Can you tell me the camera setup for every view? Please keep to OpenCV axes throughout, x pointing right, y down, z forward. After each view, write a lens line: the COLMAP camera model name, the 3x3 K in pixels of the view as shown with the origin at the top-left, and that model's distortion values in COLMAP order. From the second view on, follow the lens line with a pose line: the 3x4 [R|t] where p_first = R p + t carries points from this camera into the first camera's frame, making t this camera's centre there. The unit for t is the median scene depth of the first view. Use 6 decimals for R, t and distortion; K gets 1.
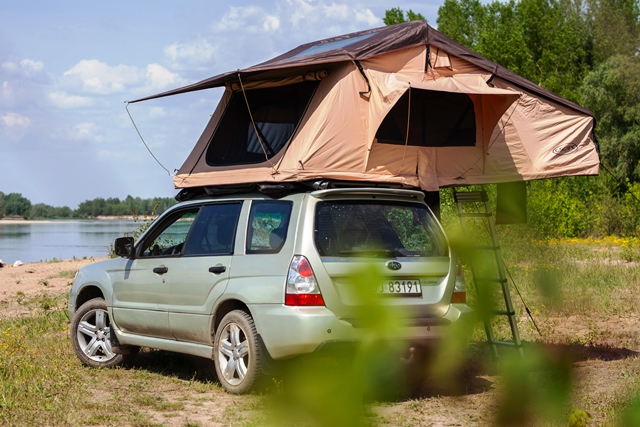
lens RADIAL K [[1486.6, 0, 320.5], [0, 1486.6, 213.8], [0, 0, 1]] dist [-0.055023, 0.000000]
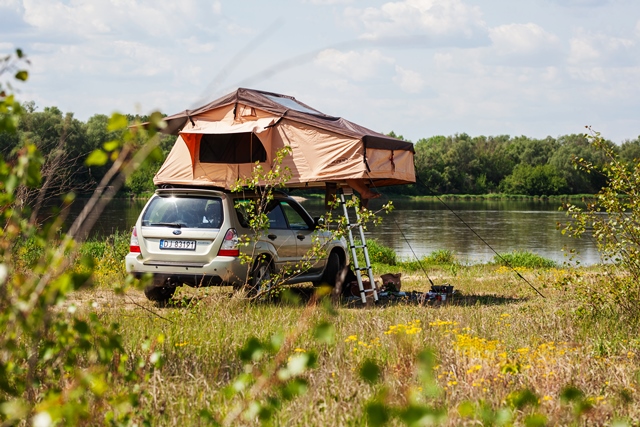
lens RADIAL K [[1486.6, 0, 319.7], [0, 1486.6, 211.9], [0, 0, 1]] dist [-0.055023, 0.000000]
pose [[0.527446, 0.007836, -0.849552, 1.539559], [-0.005680, 0.999968, 0.005698, -0.000736], [0.849570, 0.001820, 0.527473, 0.191626]]
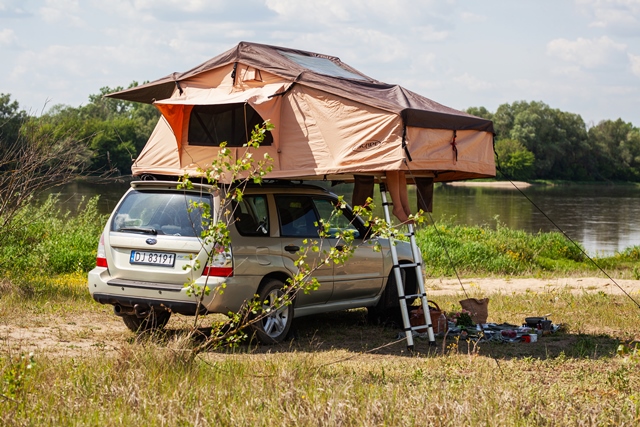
lens RADIAL K [[1486.6, 0, 320.0], [0, 1486.6, 214.5], [0, 0, 1]] dist [-0.055023, 0.000000]
pose [[0.397269, 0.026185, -0.917328, 1.200829], [-0.019980, 0.999603, 0.019880, -0.015818], [0.917484, 0.010430, 0.397635, 0.578856]]
